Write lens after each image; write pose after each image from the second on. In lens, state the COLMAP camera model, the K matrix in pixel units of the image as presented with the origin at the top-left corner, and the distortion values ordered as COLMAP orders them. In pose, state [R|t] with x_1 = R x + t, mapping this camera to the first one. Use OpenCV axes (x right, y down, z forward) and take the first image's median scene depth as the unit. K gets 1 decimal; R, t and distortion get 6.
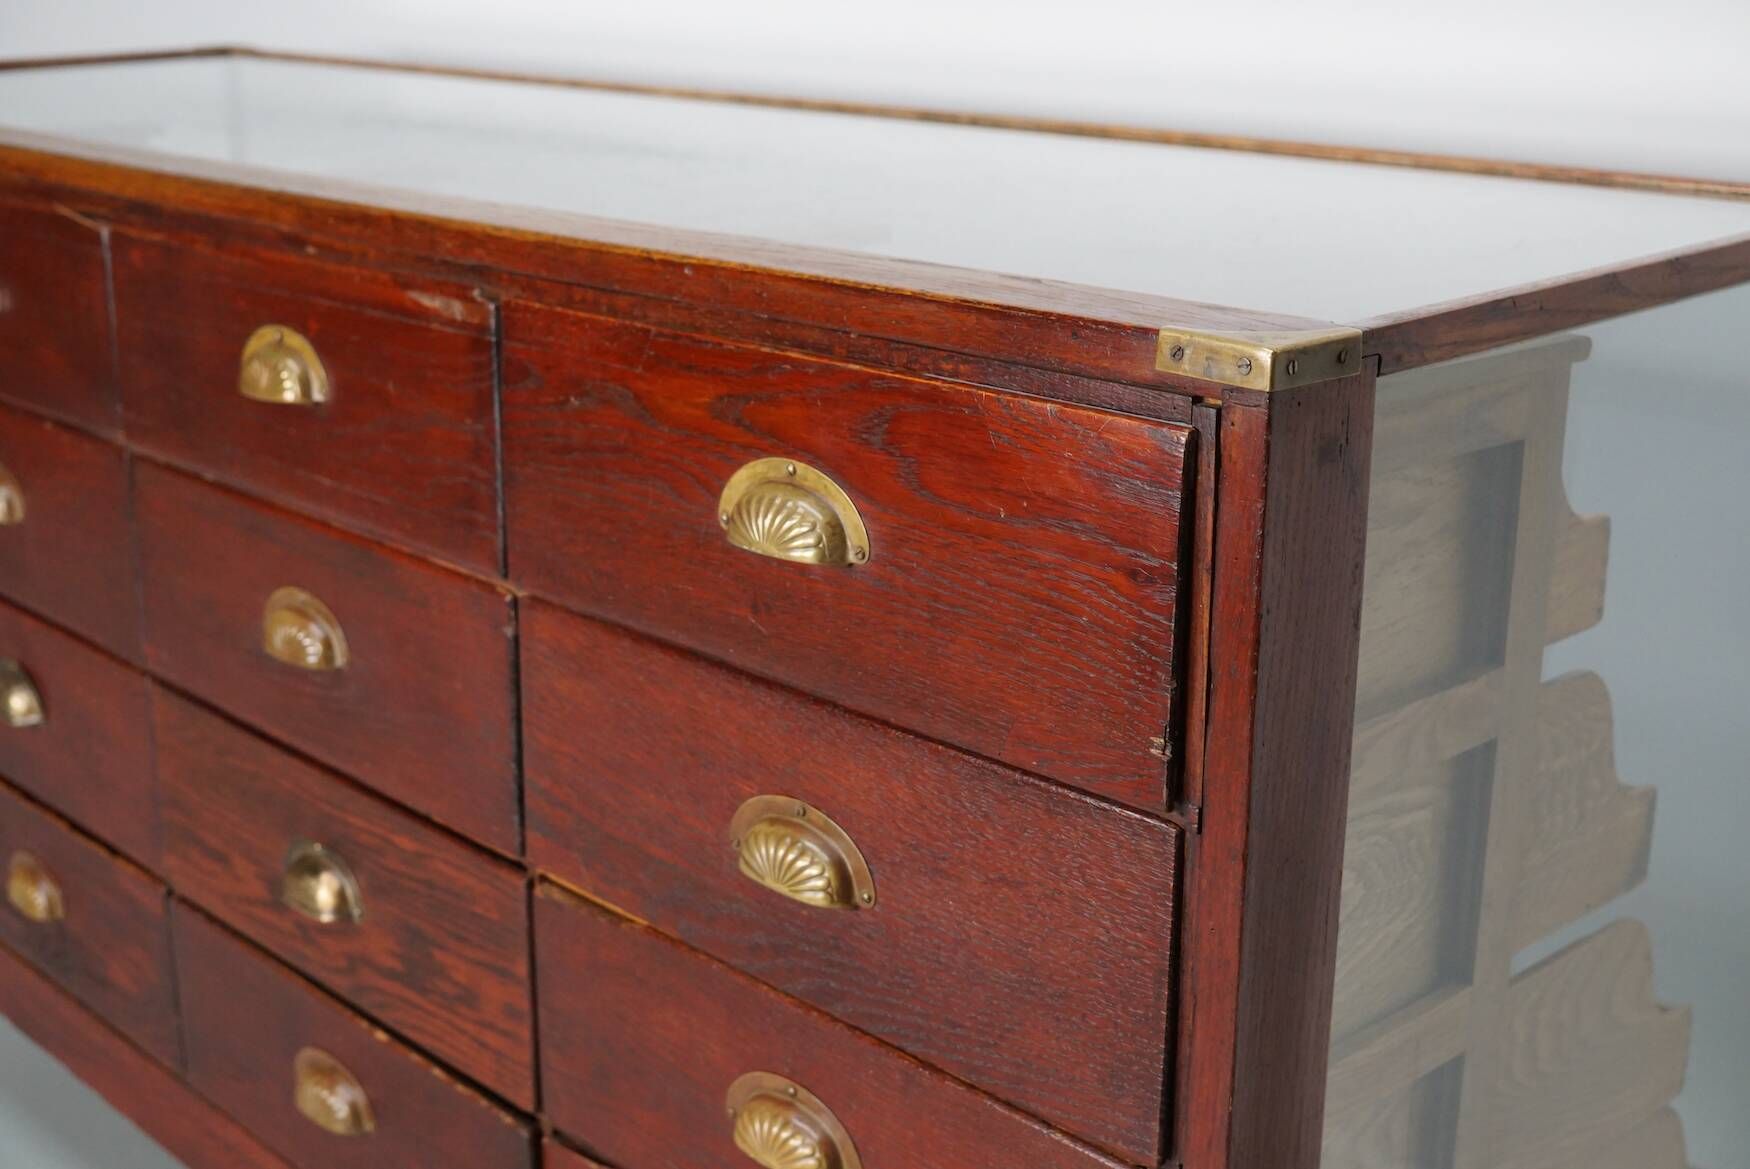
lens RADIAL K [[2266.0, 0, 869.7], [0, 2266.0, 588.1], [0, 0, 1]] dist [-0.096305, 0.000000]
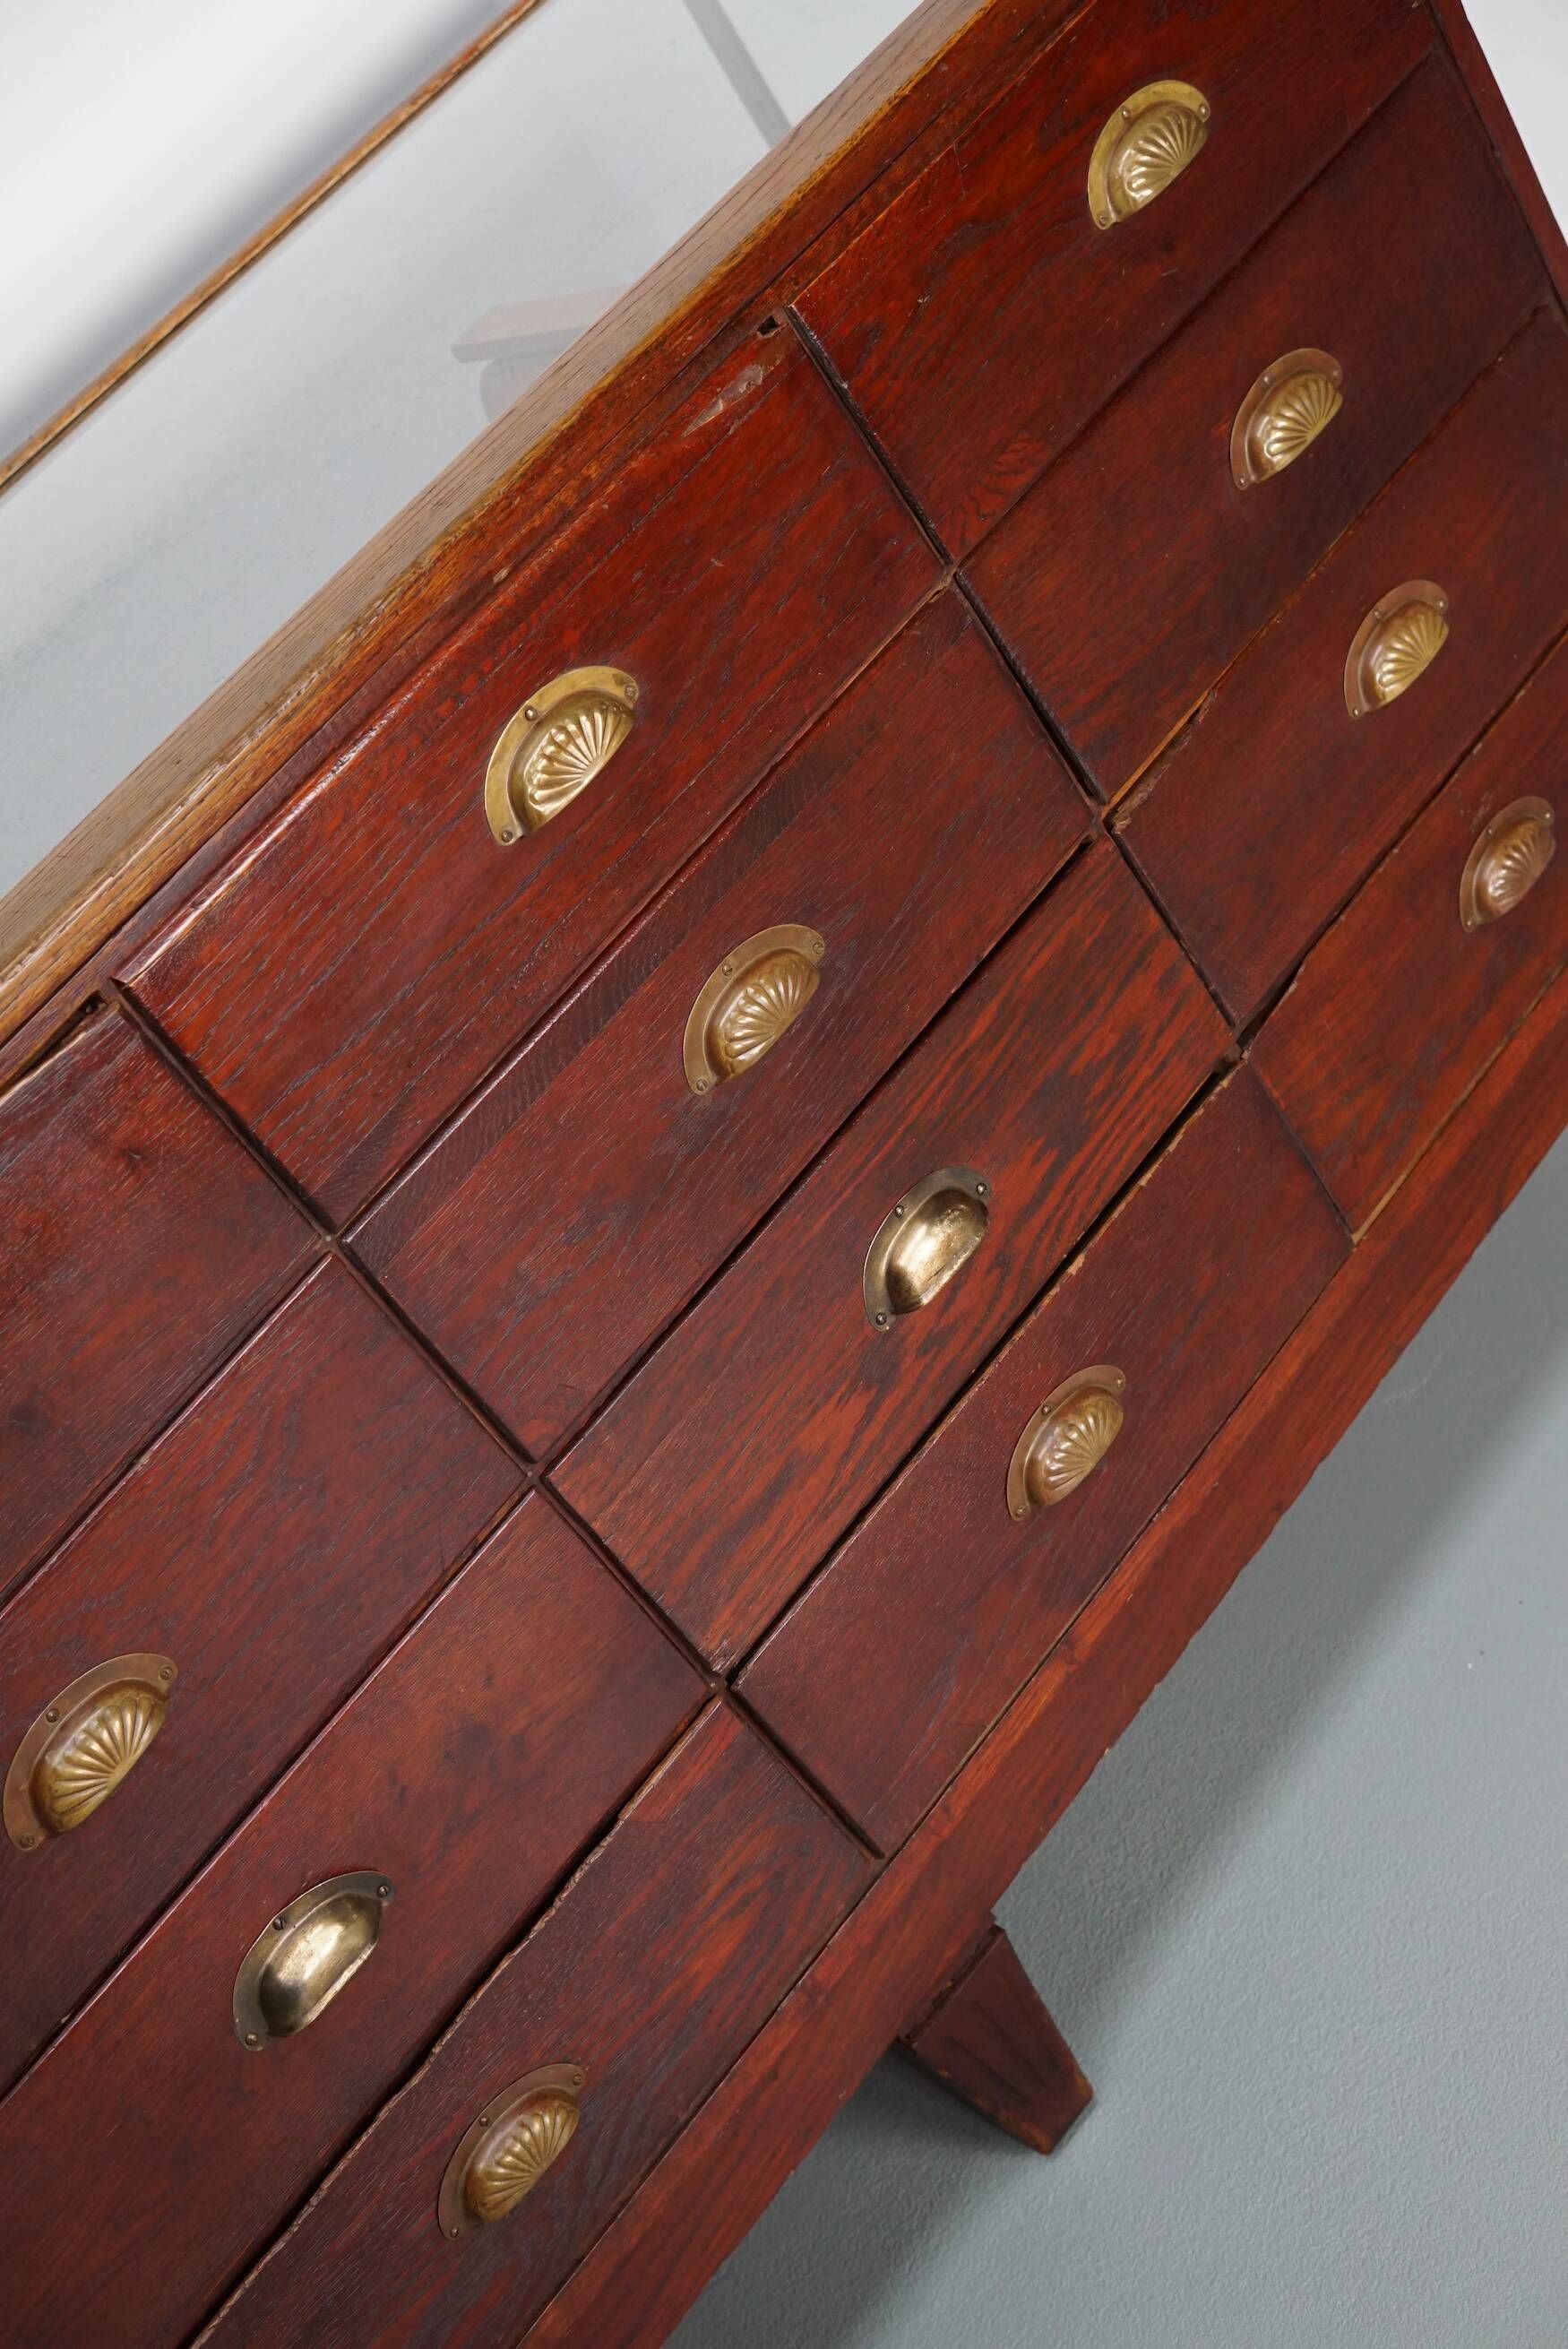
lens RADIAL K [[3041.2, 0, 789.6], [0, 3041.2, 1172.5], [0, 0, 1]] dist [-0.096305, 0.000000]
pose [[-0.012539, -0.600939, 0.799197, -1.434168], [0.734845, 0.536498, 0.414938, -0.476517], [-0.678120, 0.592488, 0.434870, 0.736977]]
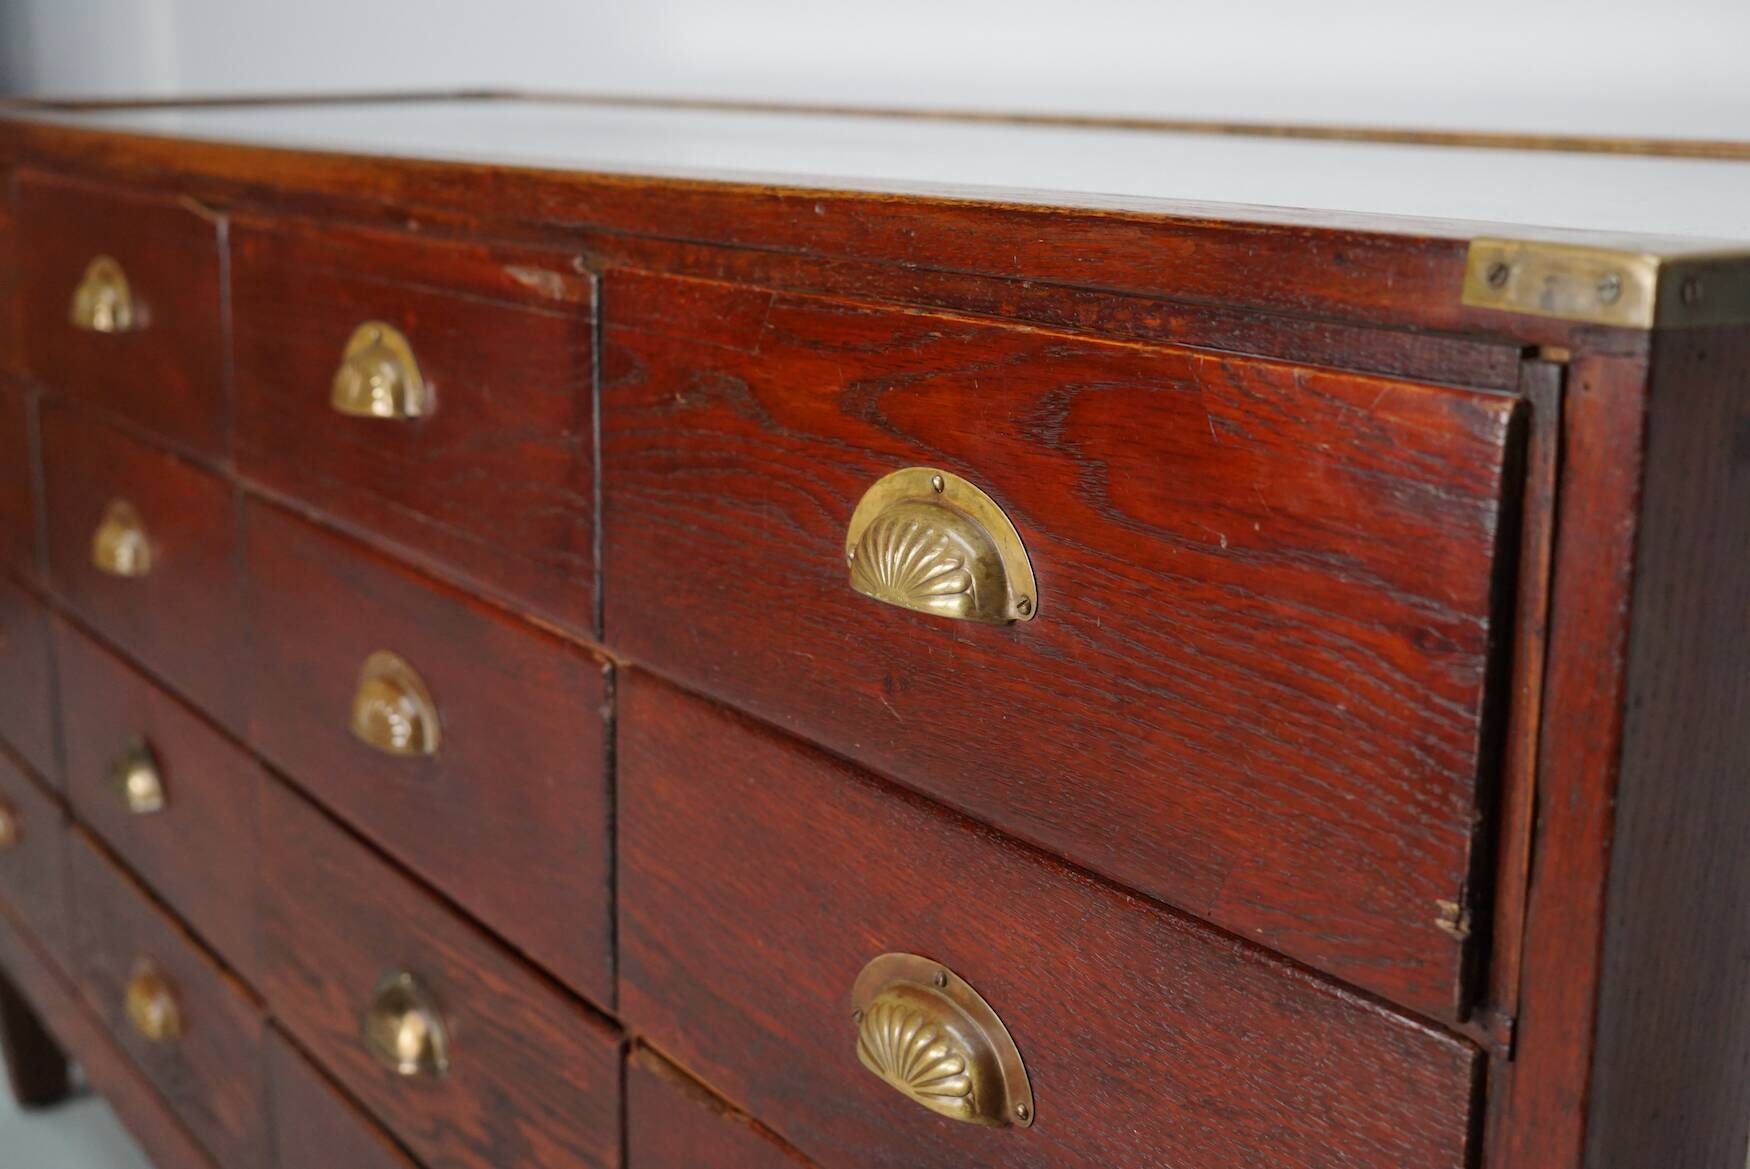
lens RADIAL K [[2266.0, 0, 879.1], [0, 2266.0, 588.9], [0, 0, 1]] dist [-0.096305, 0.000000]
pose [[0.986730, 0.041656, -0.156934, 0.054695], [-0.051593, 0.996877, -0.059784, 0.020989], [0.153953, 0.067087, 0.985798, 0.298372]]
